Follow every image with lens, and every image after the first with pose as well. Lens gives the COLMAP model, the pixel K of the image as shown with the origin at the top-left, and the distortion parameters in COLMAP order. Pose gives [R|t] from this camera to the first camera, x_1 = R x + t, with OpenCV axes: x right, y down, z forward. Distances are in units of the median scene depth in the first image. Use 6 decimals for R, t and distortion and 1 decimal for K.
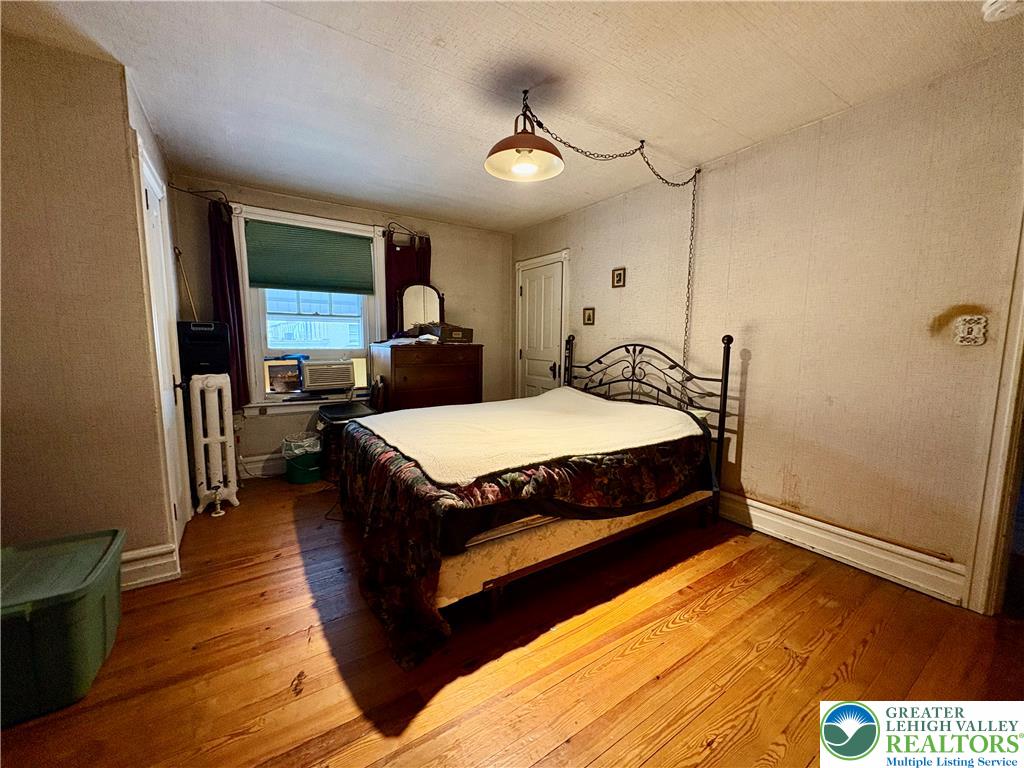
lens RADIAL K [[407.8, 0, 511.7], [0, 407.8, 384.3], [0, 0, 1]] dist [-0.000364, 0.000055]
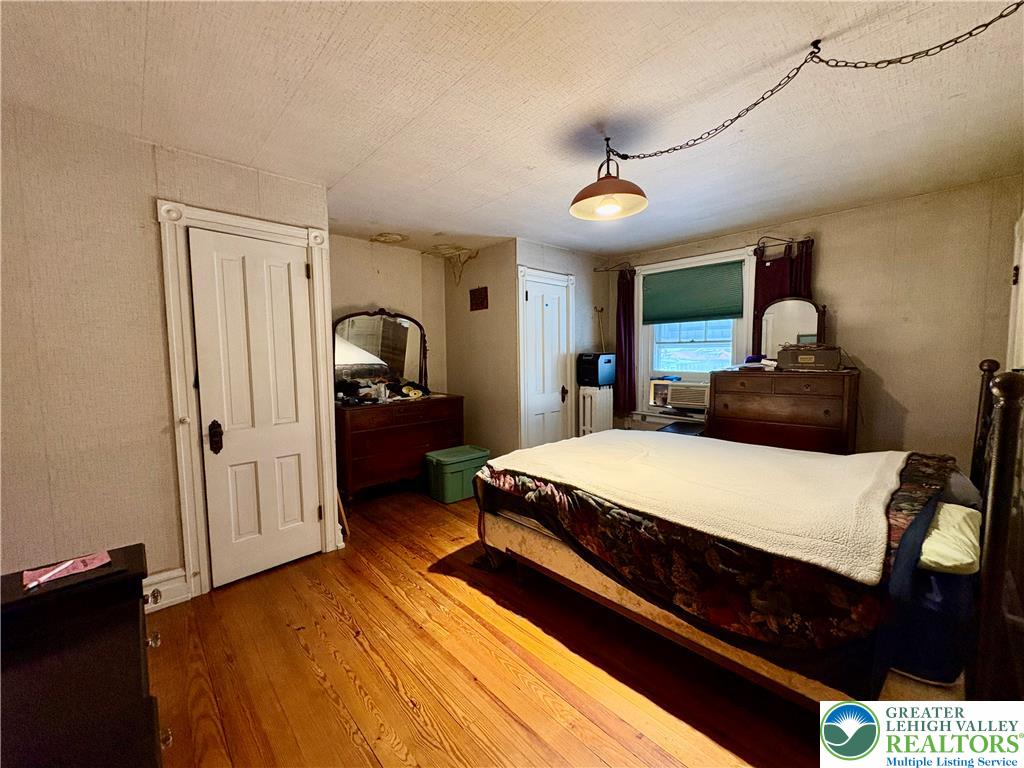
lens RADIAL K [[407.8, 0, 511.7], [0, 407.8, 384.3], [0, 0, 1]] dist [-0.000364, 0.000055]
pose [[0.156097, 0.060938, -0.985860, 1.077329], [-0.096676, 0.994245, 0.046149, -0.108684], [0.982999, 0.088106, 0.161090, 0.639865]]
